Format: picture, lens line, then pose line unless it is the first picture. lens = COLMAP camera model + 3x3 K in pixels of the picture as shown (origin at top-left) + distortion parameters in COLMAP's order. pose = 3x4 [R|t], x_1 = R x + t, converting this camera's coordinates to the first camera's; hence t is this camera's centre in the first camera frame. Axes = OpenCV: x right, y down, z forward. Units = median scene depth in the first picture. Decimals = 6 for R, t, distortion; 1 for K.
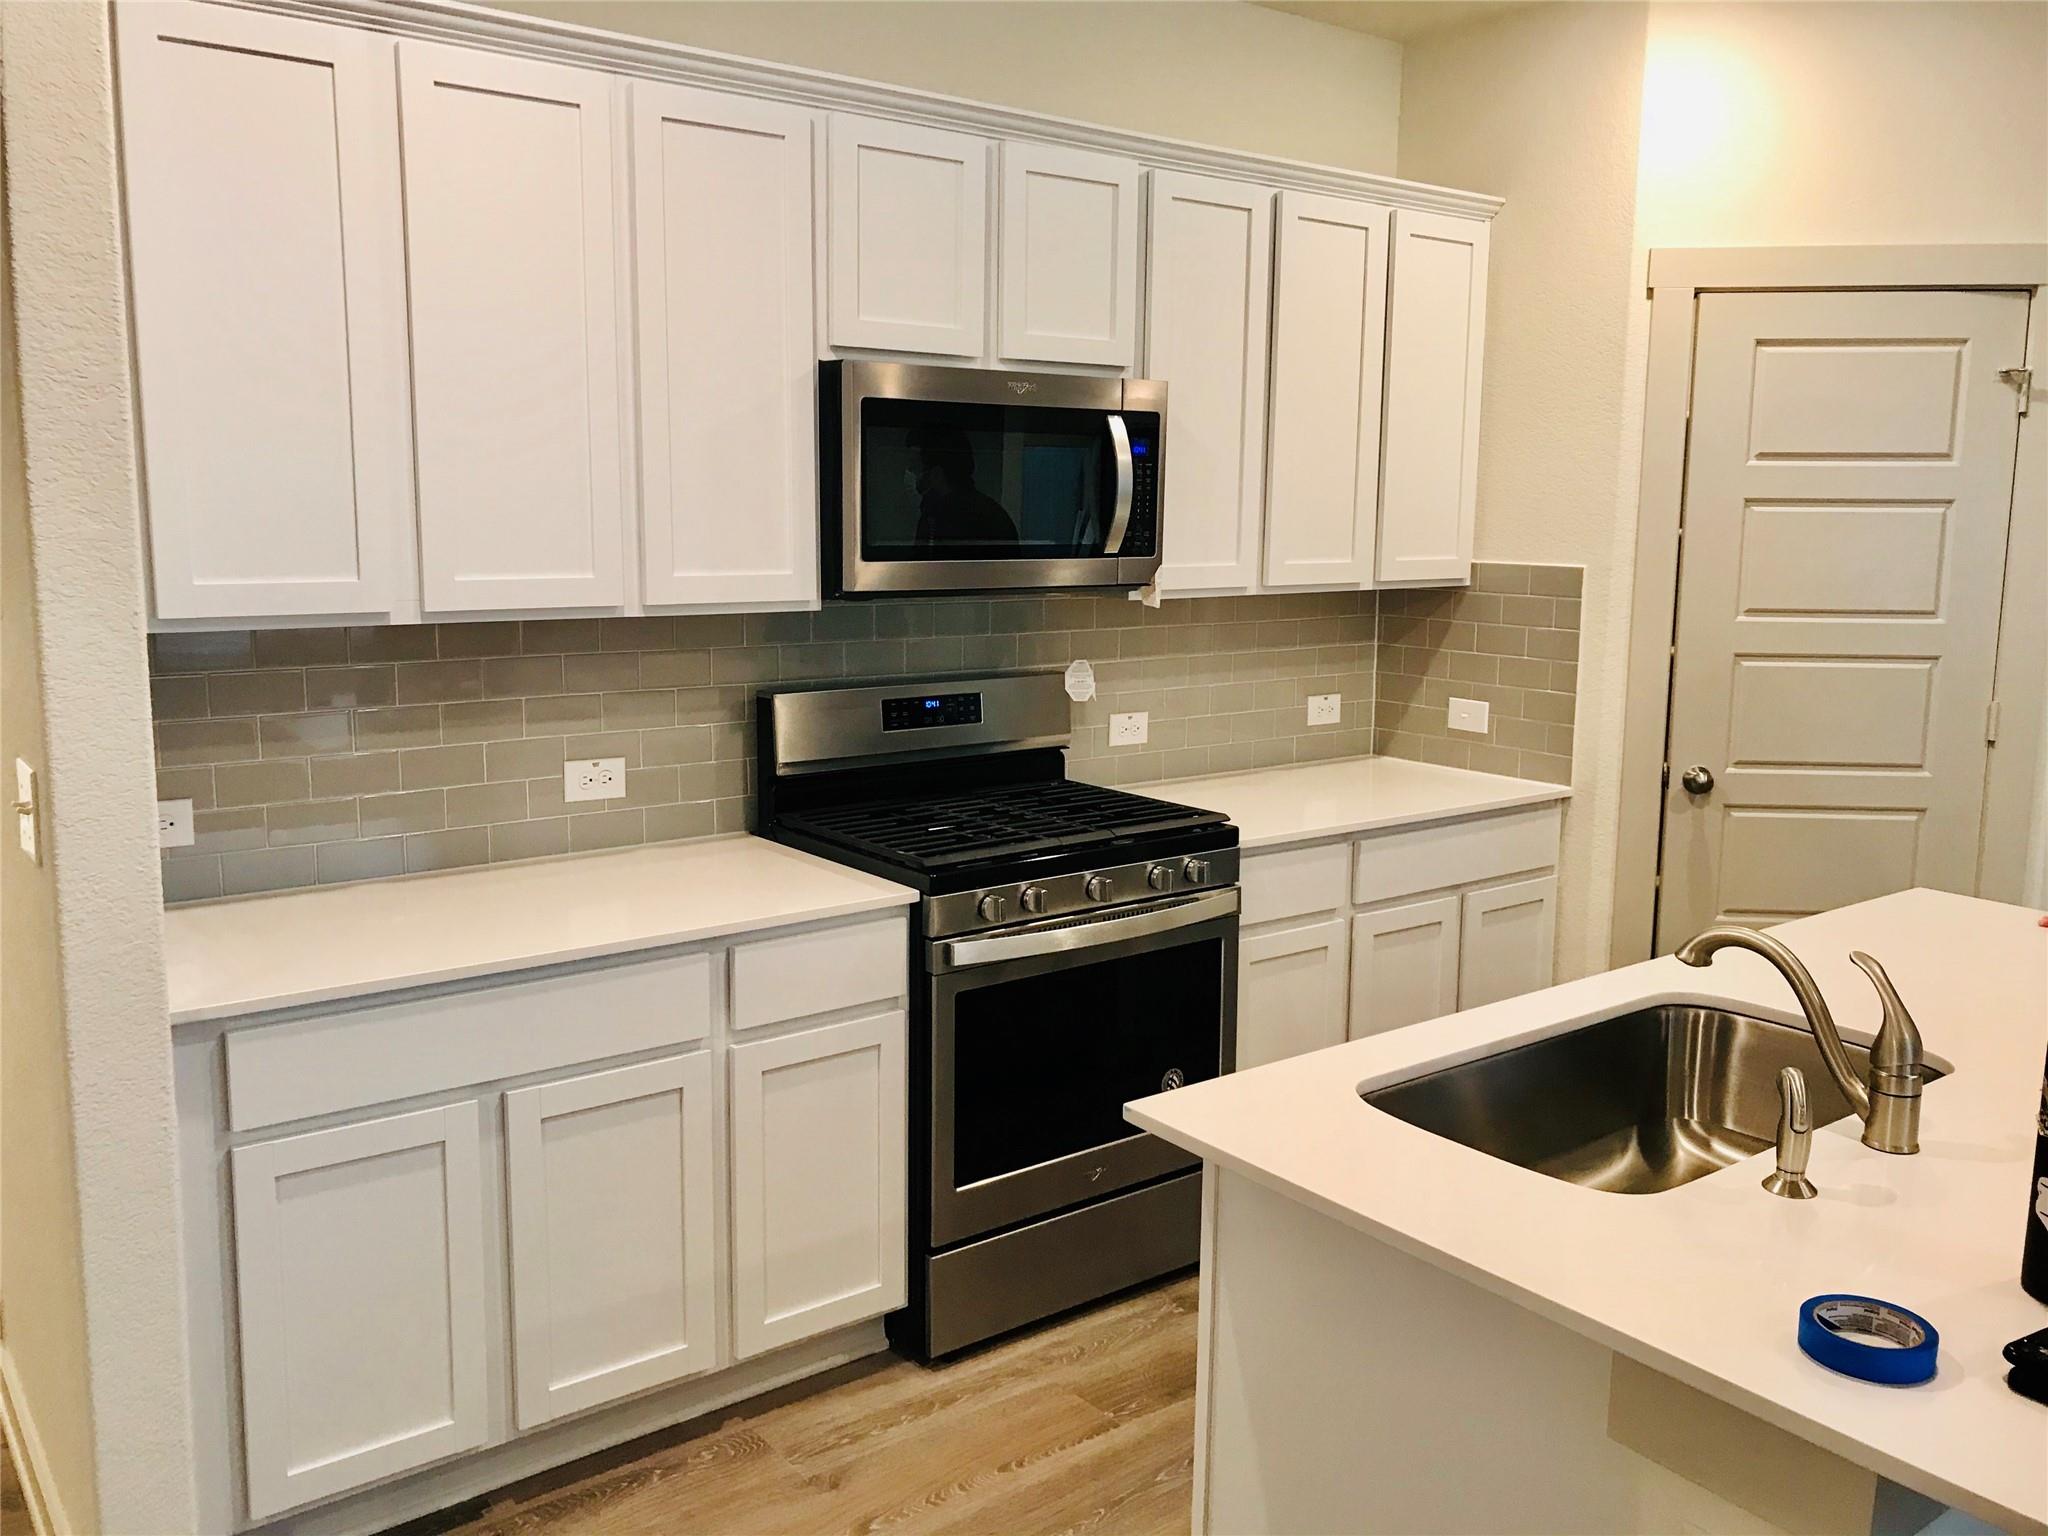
lens RADIAL K [[1685.5, 0, 1026.8], [0, 1685.5, 770.2], [0, 0, 1]] dist [0.041537, -0.034957]
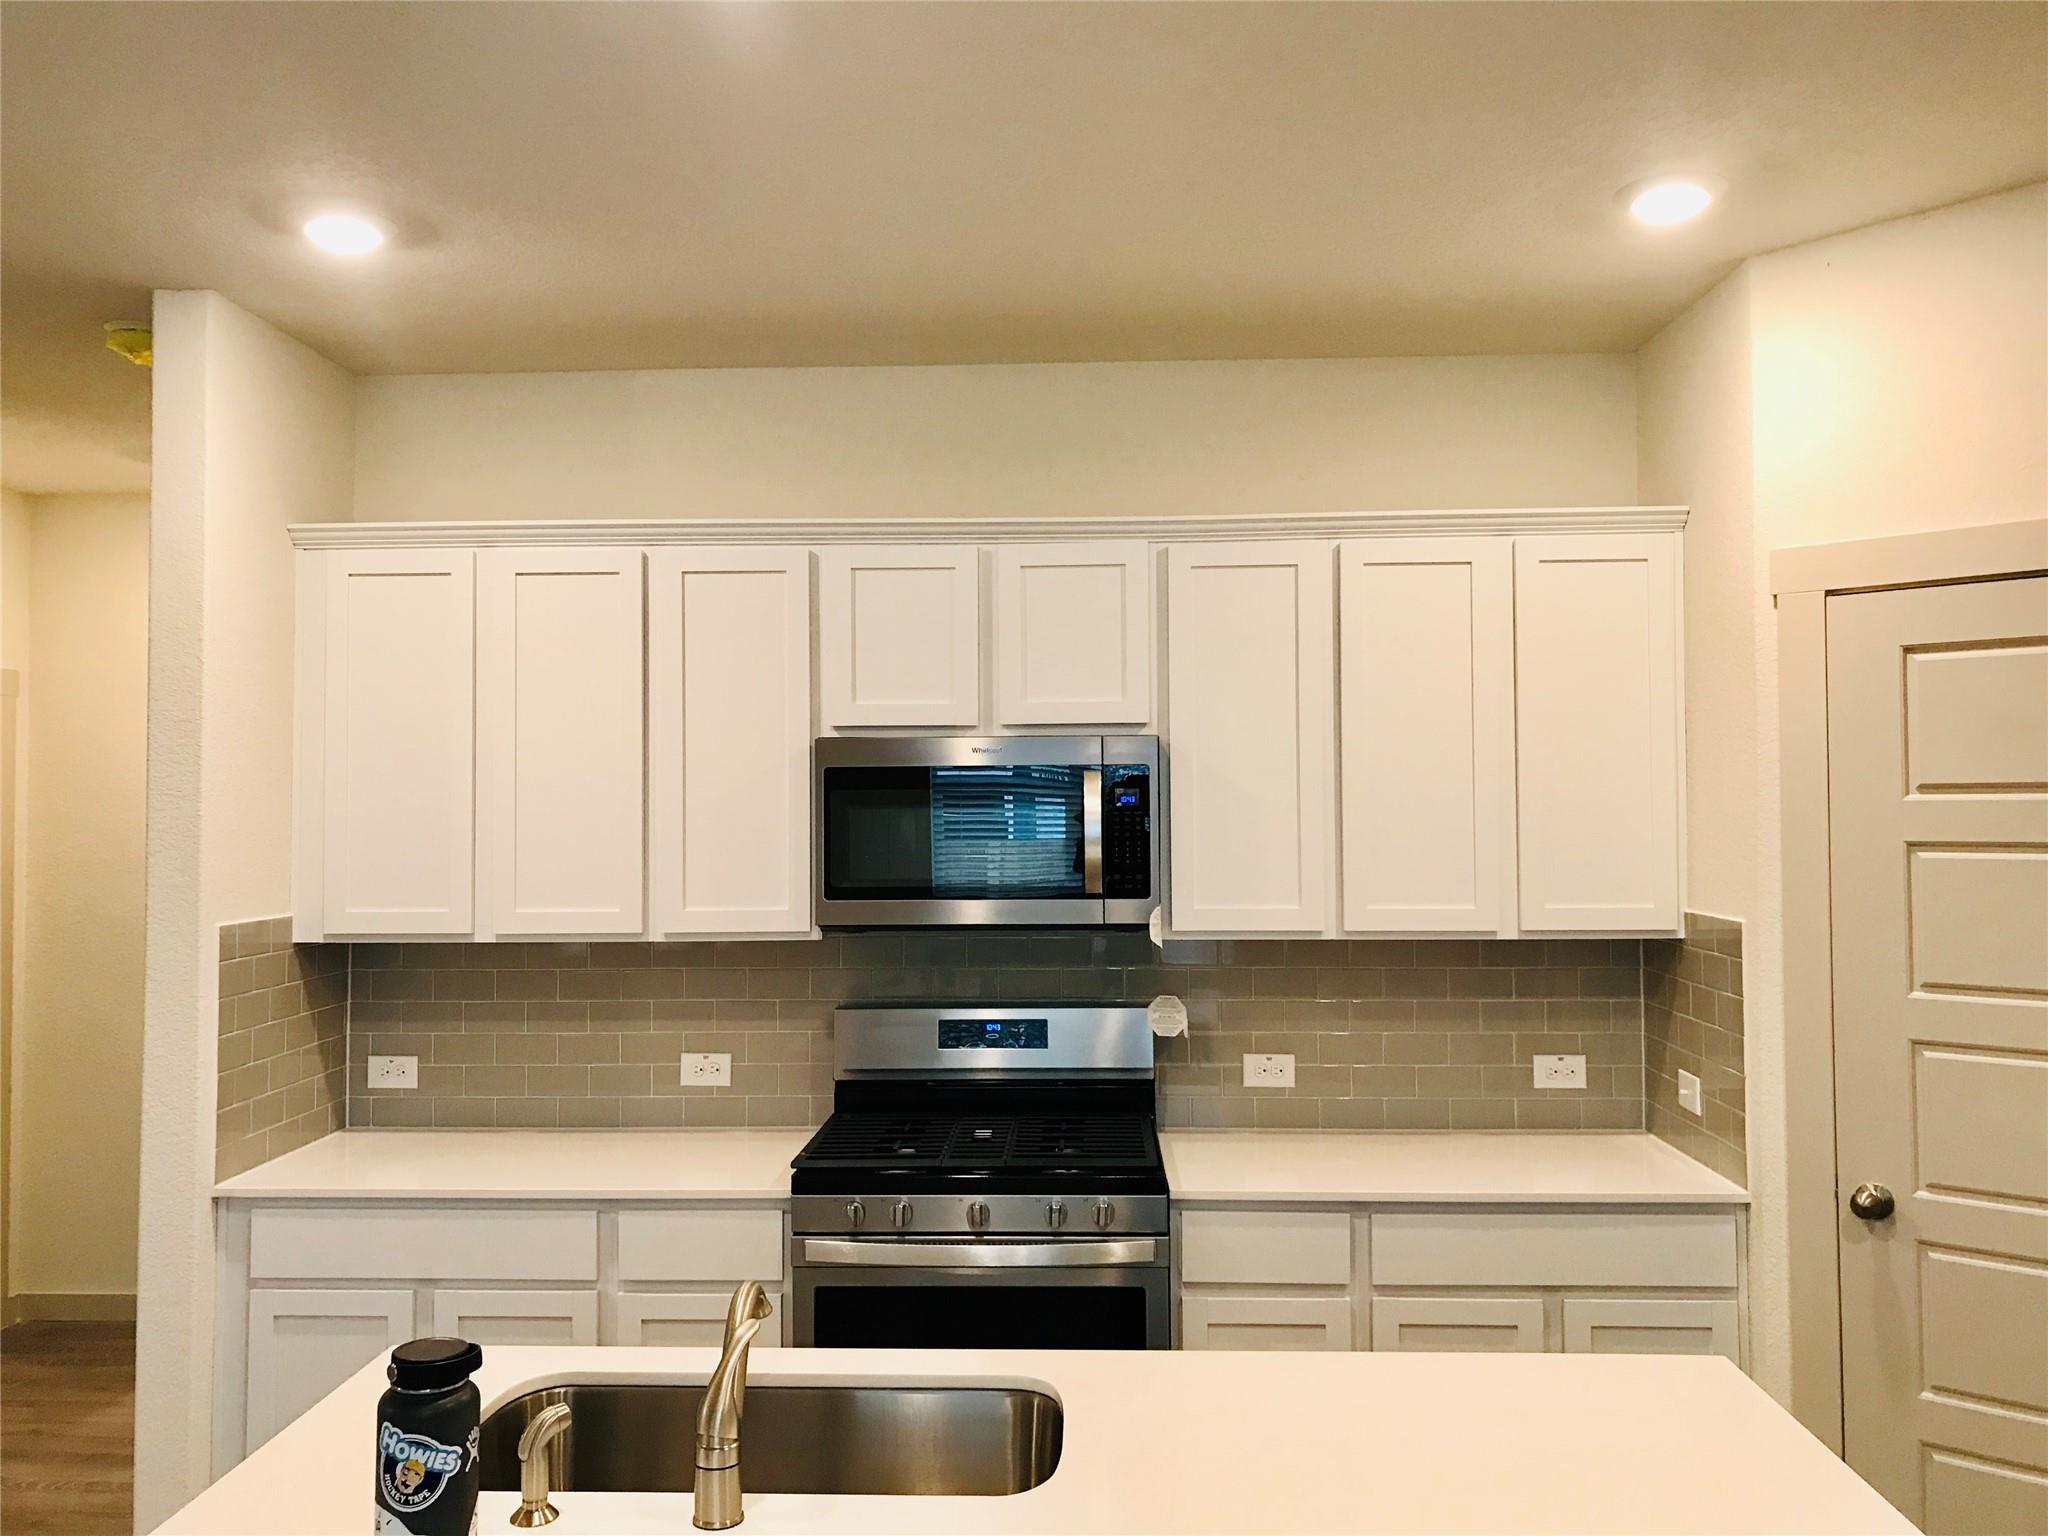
lens RADIAL K [[1685.5, 0, 1030.1], [0, 1685.5, 766.4], [0, 0, 1]] dist [0.041537, -0.034957]
pose [[0.765014, -0.031853, -0.643225, 0.638058], [-0.088800, 0.984019, -0.154343, -0.037309], [0.637862, 0.175193, 0.749960, 0.145419]]
